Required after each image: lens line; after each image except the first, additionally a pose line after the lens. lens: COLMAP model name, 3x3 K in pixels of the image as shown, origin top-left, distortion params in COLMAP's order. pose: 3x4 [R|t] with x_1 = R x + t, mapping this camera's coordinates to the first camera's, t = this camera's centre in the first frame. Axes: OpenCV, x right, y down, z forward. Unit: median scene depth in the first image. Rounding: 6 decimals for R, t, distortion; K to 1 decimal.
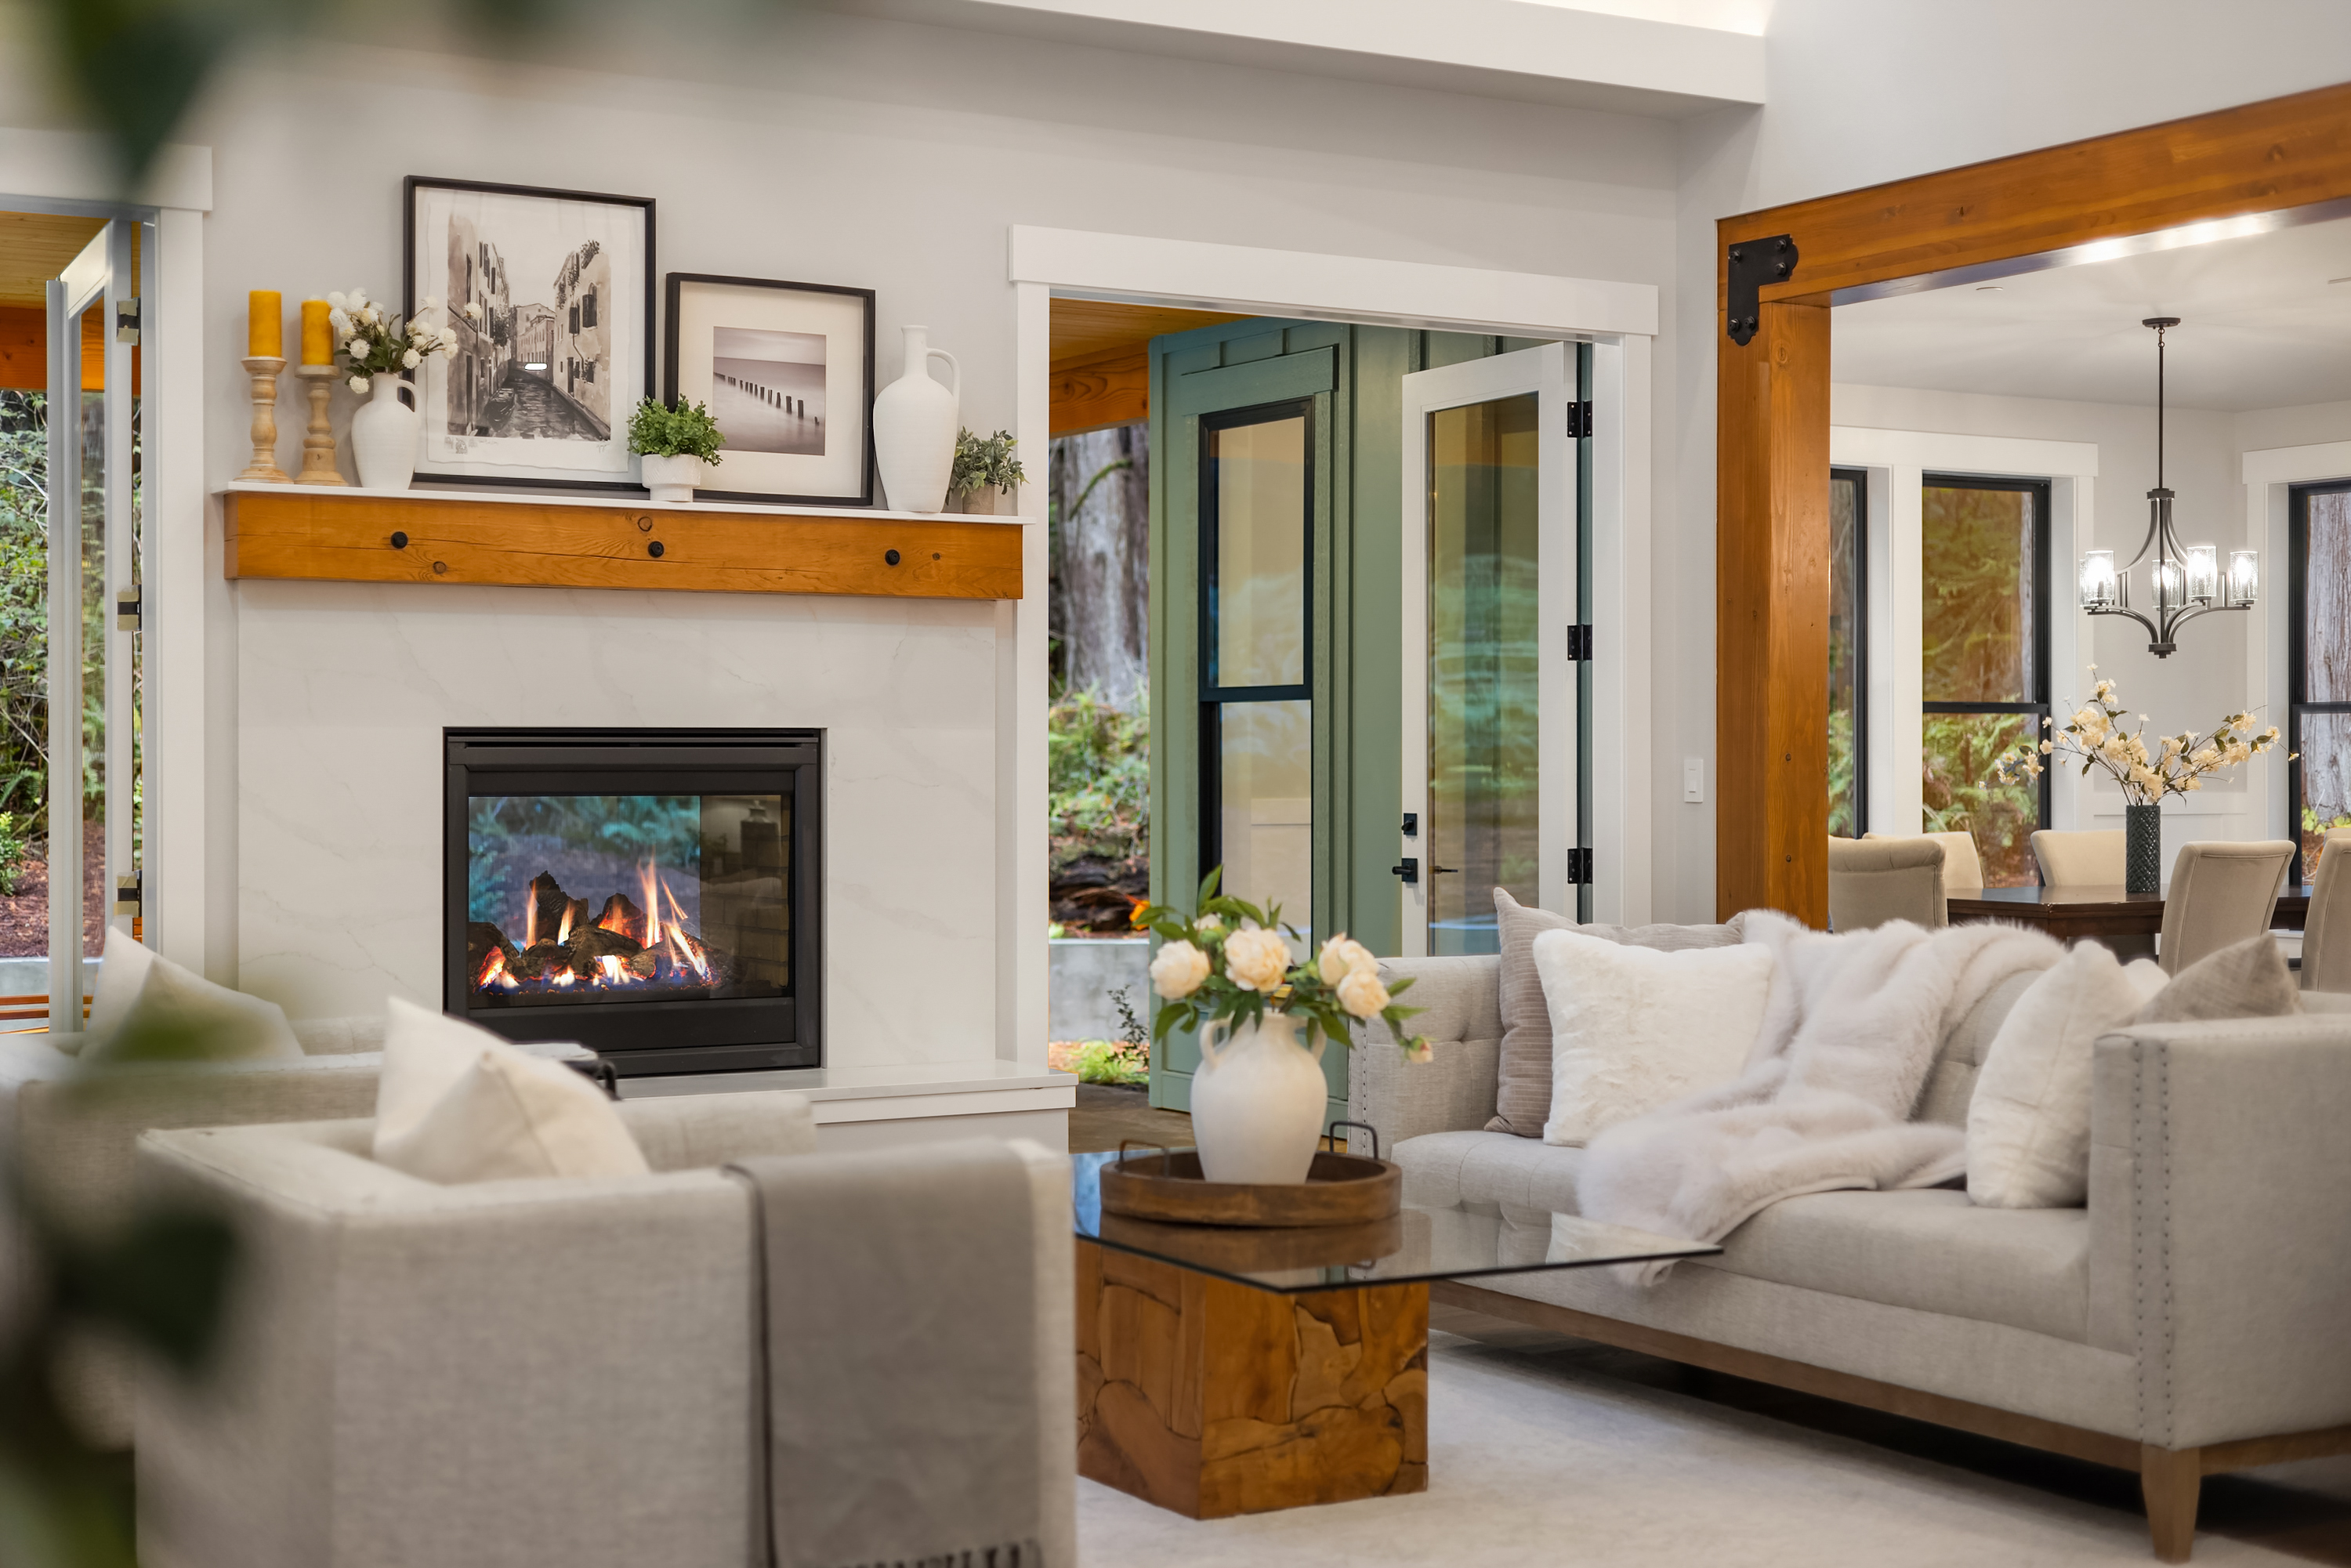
lens RADIAL K [[3346.9, 0, 1177.2], [0, 3346.9, 784.1], [0, 0, 1]] dist [0.010618, 0.000000]
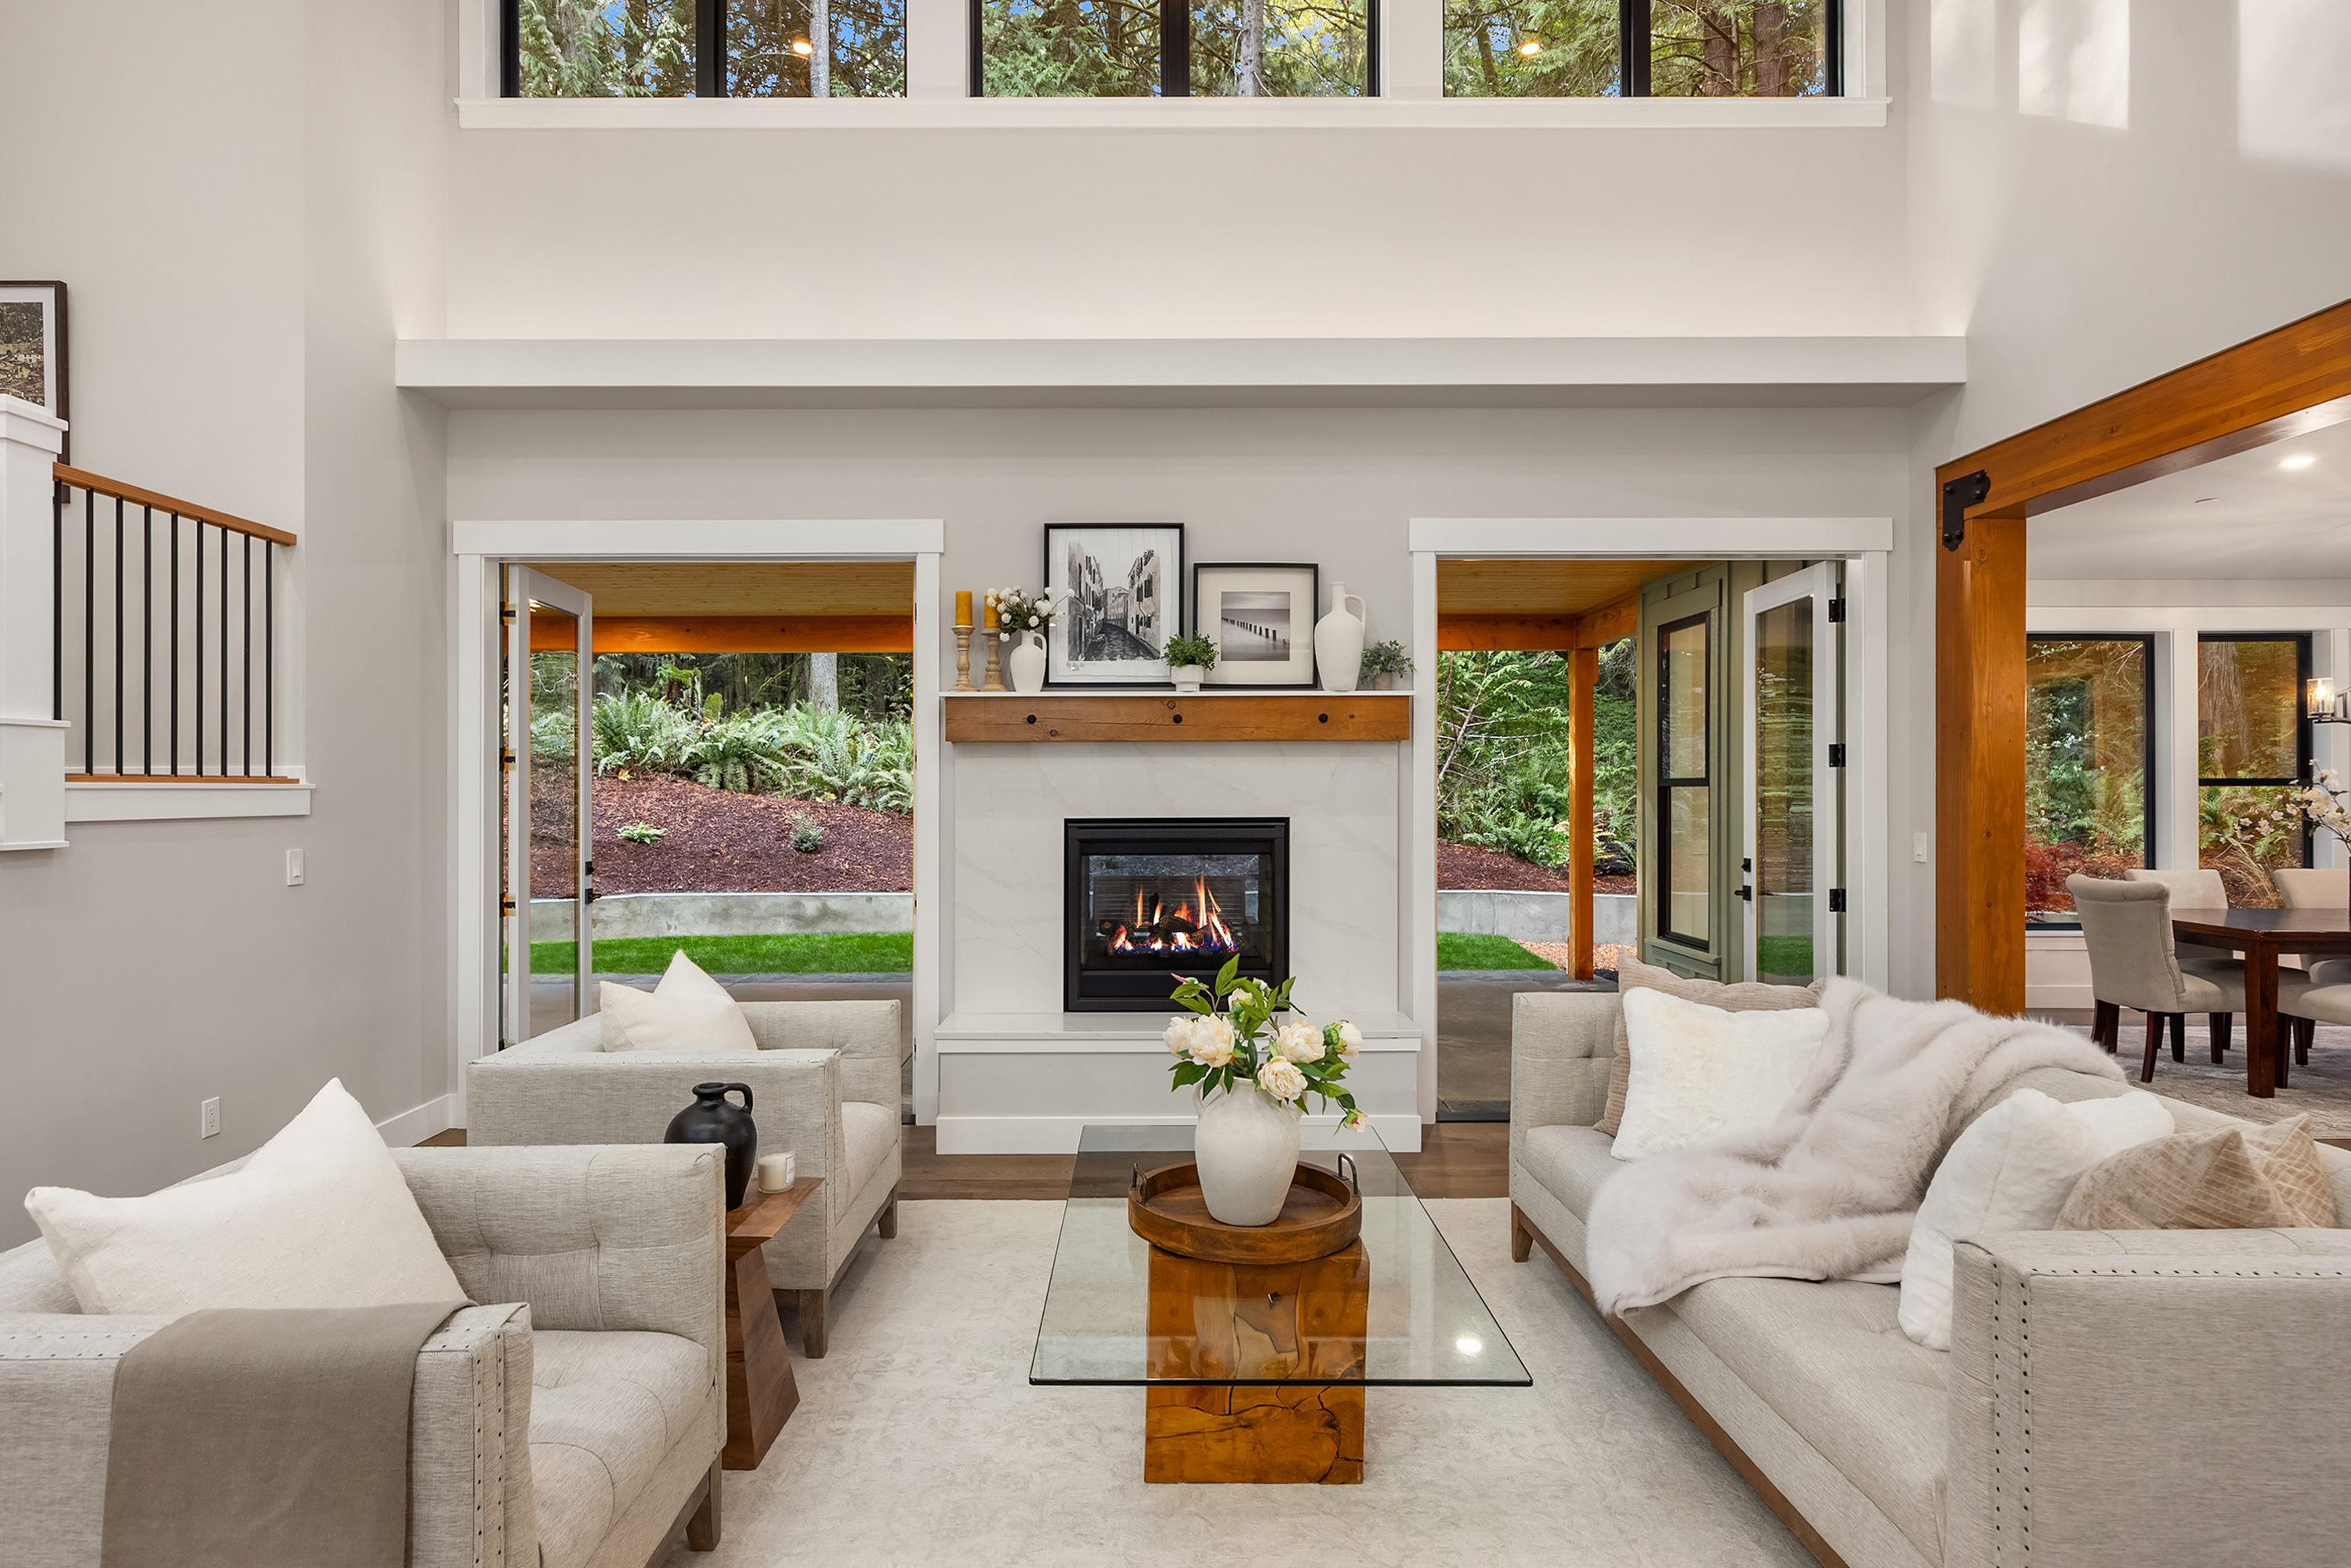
lens RADIAL K [[1266.3, 0, 1168.7], [0, 1266.3, 793.2], [0, 0, 1]] dist [0.003507, -0.003205]
pose [[0.862301, -0.001335, -0.506395, 0.177895], [0.000560, 0.999998, -0.001683, -0.028569], [0.506396, 0.001168, 0.862300, 0.405960]]
